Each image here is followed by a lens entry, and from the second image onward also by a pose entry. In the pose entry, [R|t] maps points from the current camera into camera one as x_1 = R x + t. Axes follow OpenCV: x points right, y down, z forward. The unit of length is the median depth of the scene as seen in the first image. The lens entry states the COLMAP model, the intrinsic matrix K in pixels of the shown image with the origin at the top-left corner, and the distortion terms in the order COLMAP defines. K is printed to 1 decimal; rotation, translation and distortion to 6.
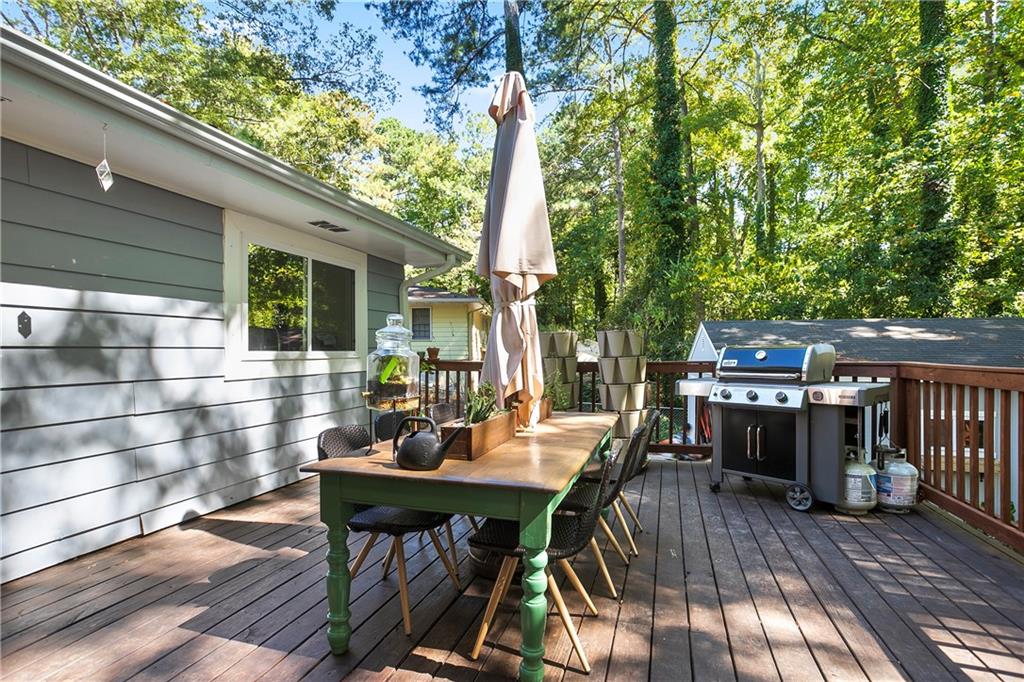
lens RADIAL K [[502.5, 0, 510.0], [0, 502.5, 347.2], [0, 0, 1]] dist [-0.043152, 0.015707]
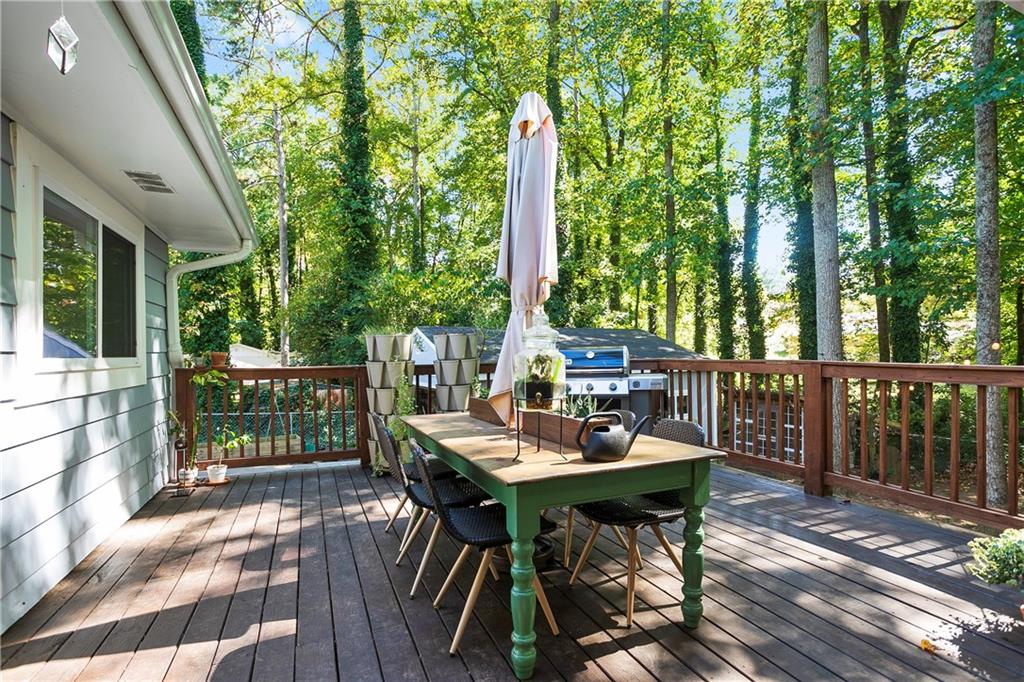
lens RADIAL K [[502.5, 0, 517.8], [0, 502.5, 339.5], [0, 0, 1]] dist [-0.043152, 0.015707]
pose [[0.753731, 0.007993, 0.657134, -0.398237], [0.006574, 0.999784, -0.019701, -0.000533], [-0.657150, 0.019169, 0.753516, 0.120091]]
